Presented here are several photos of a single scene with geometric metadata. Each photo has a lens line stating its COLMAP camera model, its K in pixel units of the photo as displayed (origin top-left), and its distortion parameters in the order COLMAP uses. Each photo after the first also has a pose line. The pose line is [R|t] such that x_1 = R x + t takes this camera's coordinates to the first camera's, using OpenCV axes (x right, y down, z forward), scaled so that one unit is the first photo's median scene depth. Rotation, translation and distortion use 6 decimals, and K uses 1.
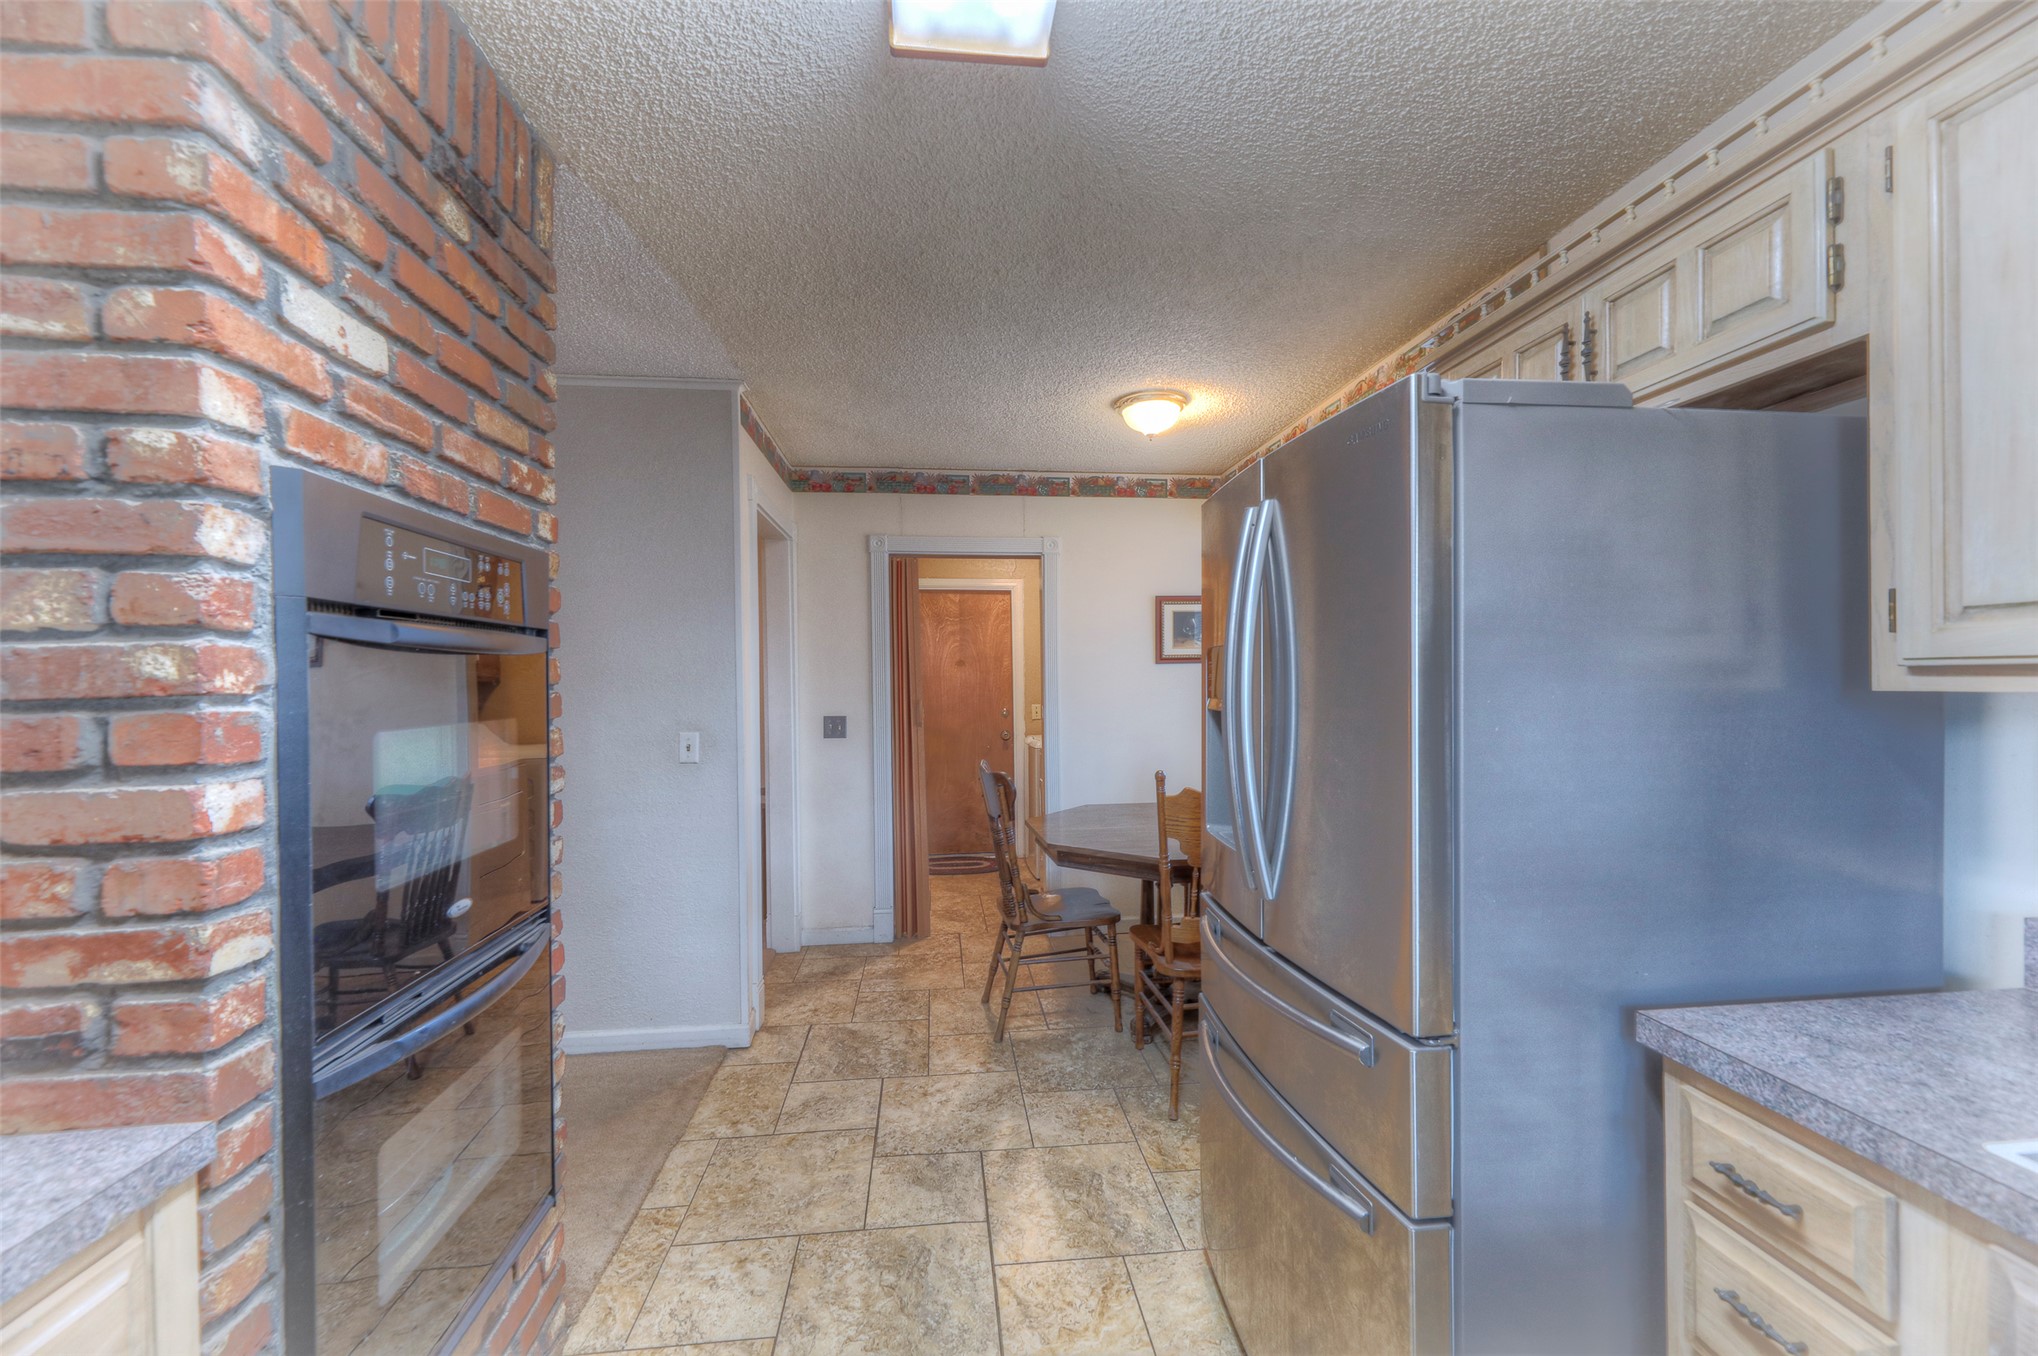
lens RADIAL K [[821.6, 0, 1028.7], [0, 821.6, 665.3], [0, 0, 1]] dist [0.006868, -0.002232]
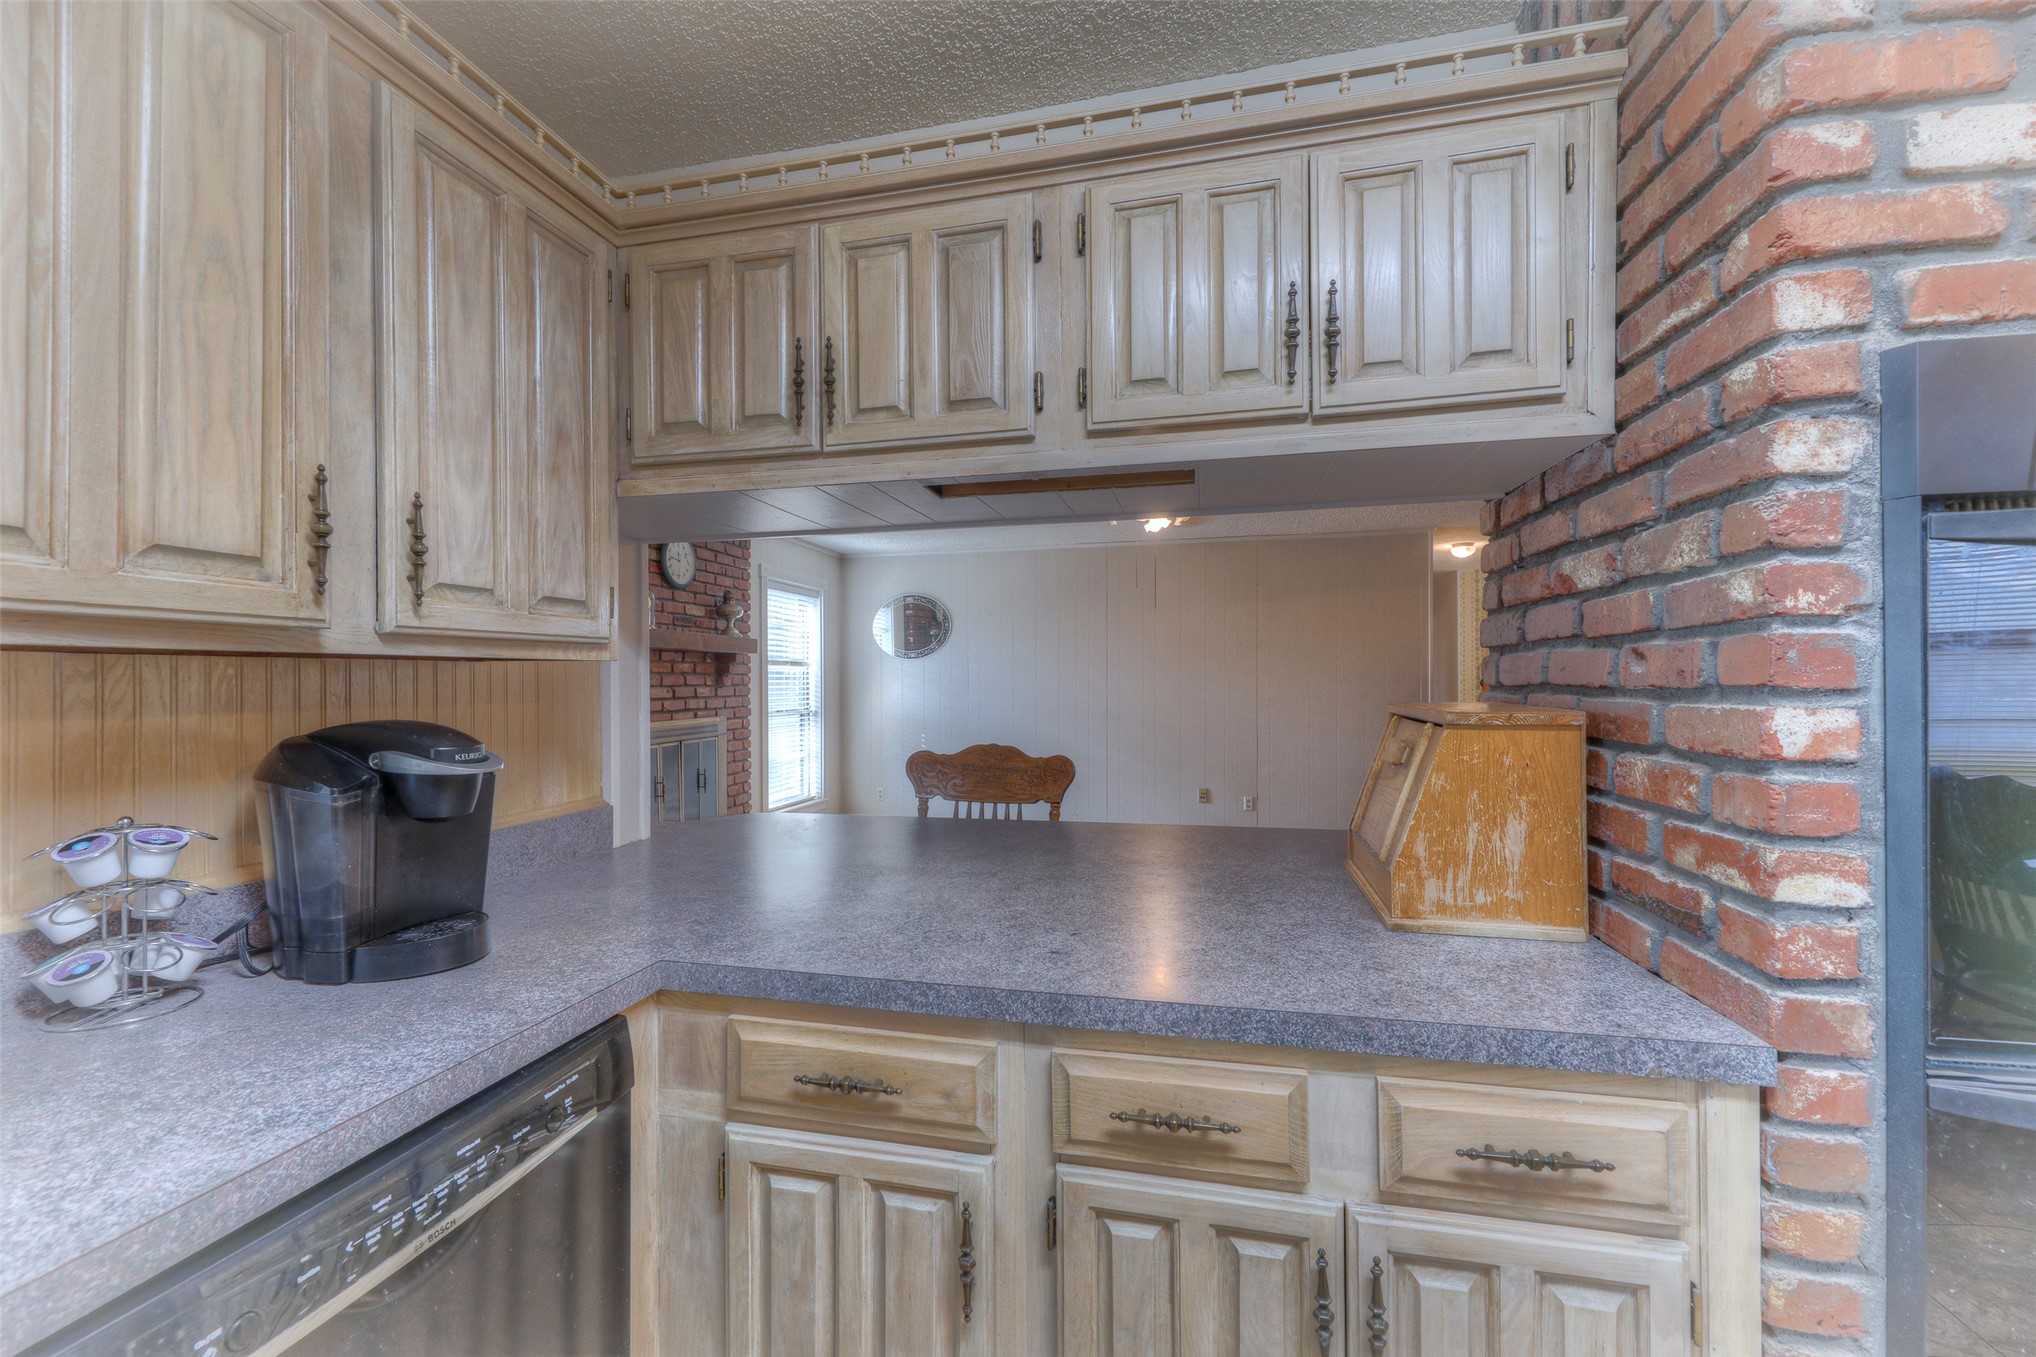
lens RADIAL K [[820.8, 0, 1026.2], [0, 820.8, 681.2], [0, 0, 1]] dist [0.006868, -0.002232]
pose [[-0.332992, 0.007077, -0.942903, 0.205327], [0.021419, 0.999771, -0.000060, 0.086159], [0.942686, -0.020216, -0.333068, 0.440829]]
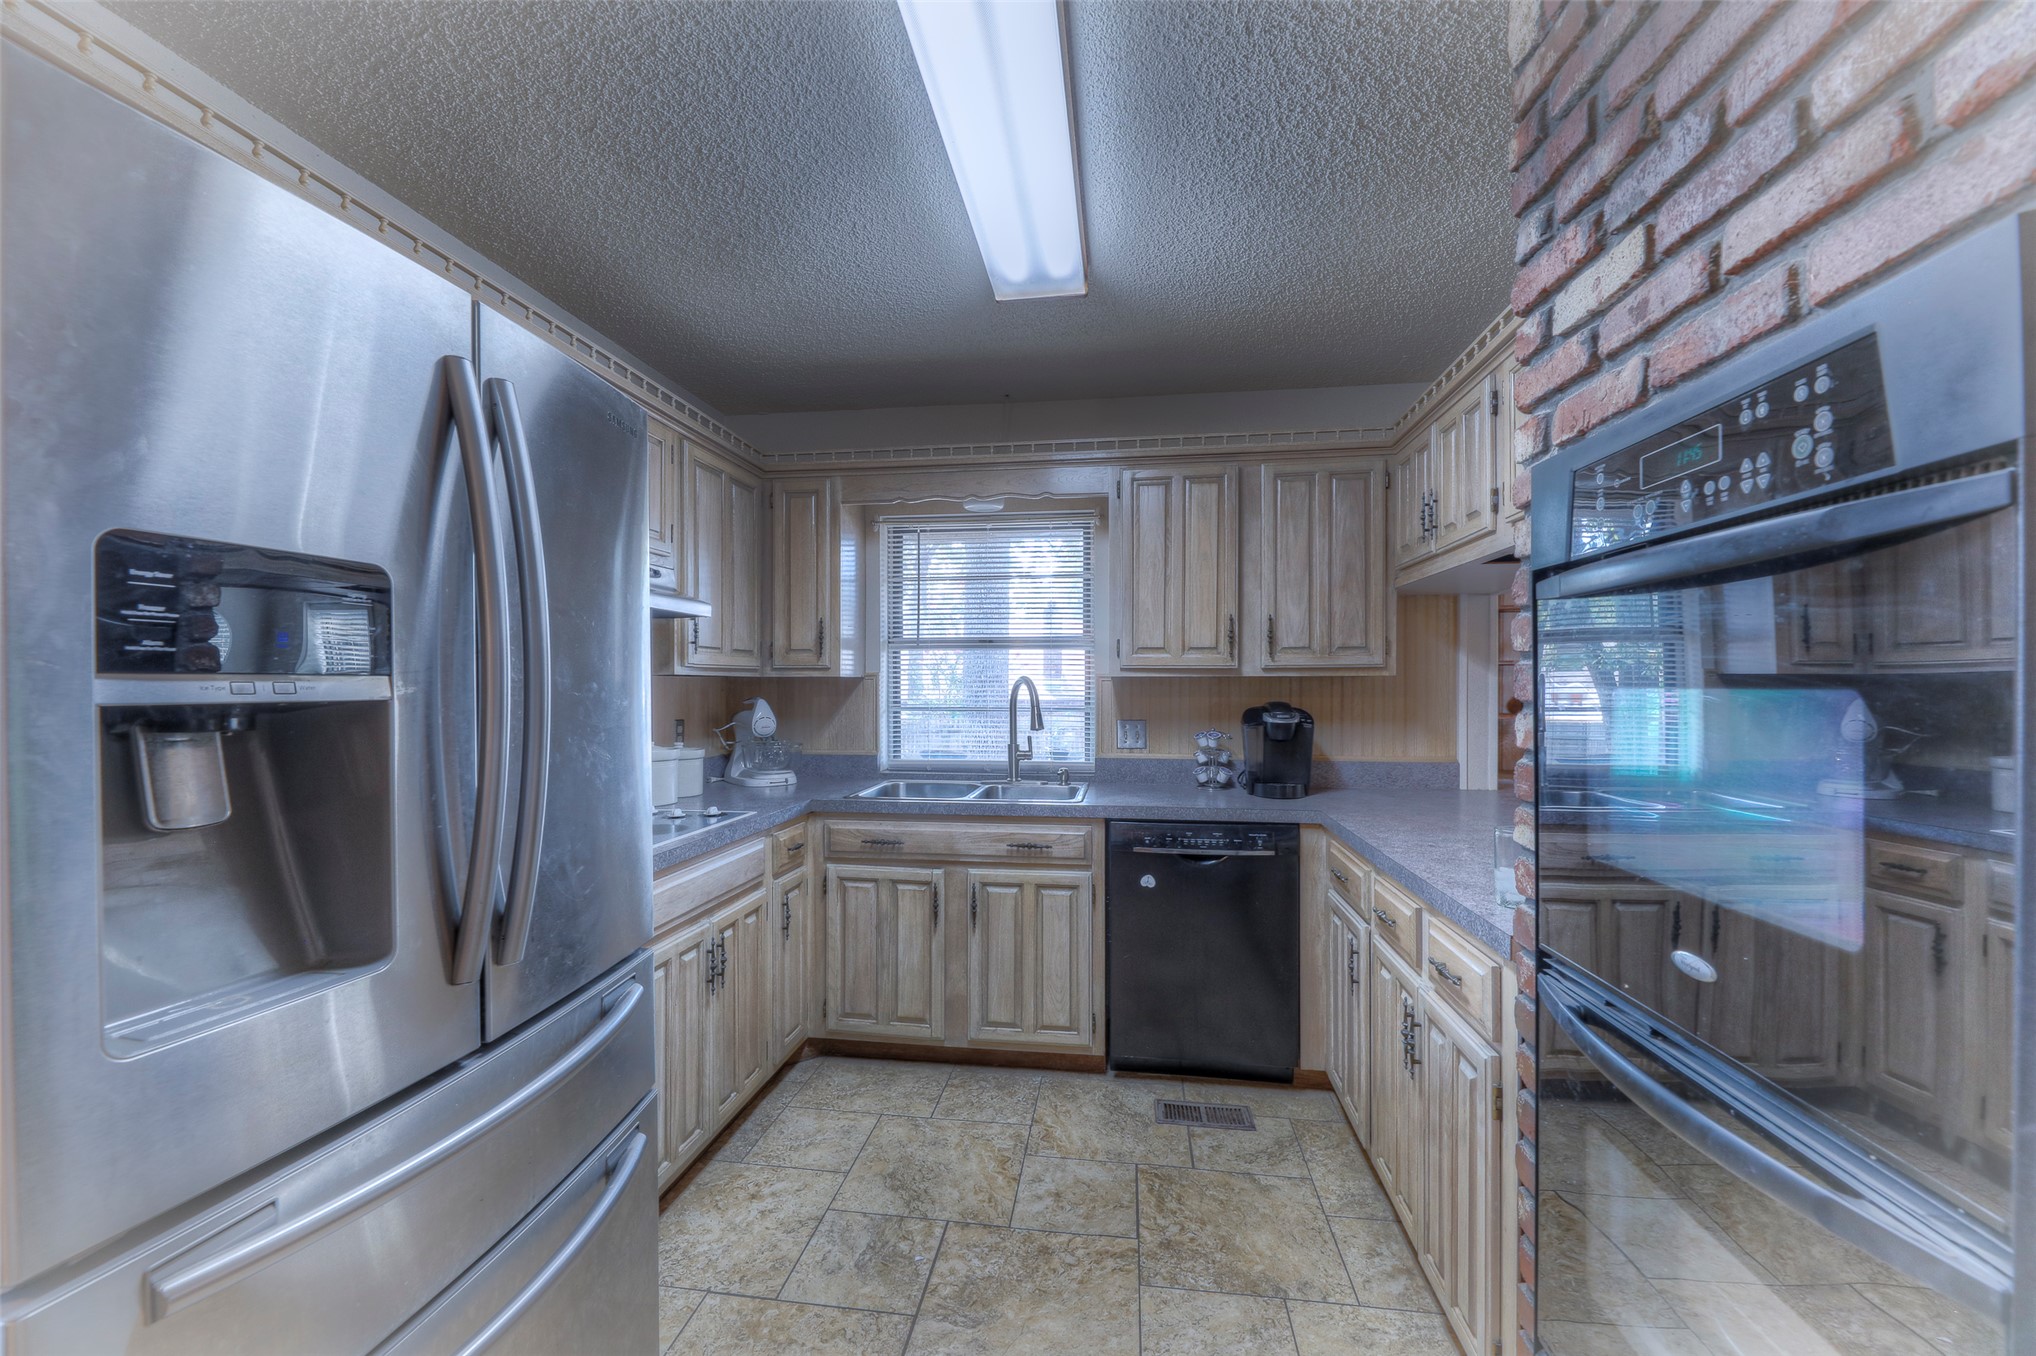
lens RADIAL K [[820.8, 0, 1010.7], [0, 820.8, 687.2], [0, 0, 1]] dist [0.006868, -0.002232]
pose [[-0.964998, 0.003799, 0.262229, -0.404586], [0.000483, 0.999919, -0.012710, 0.106243], [-0.262256, -0.012138, -0.964922, 2.212851]]
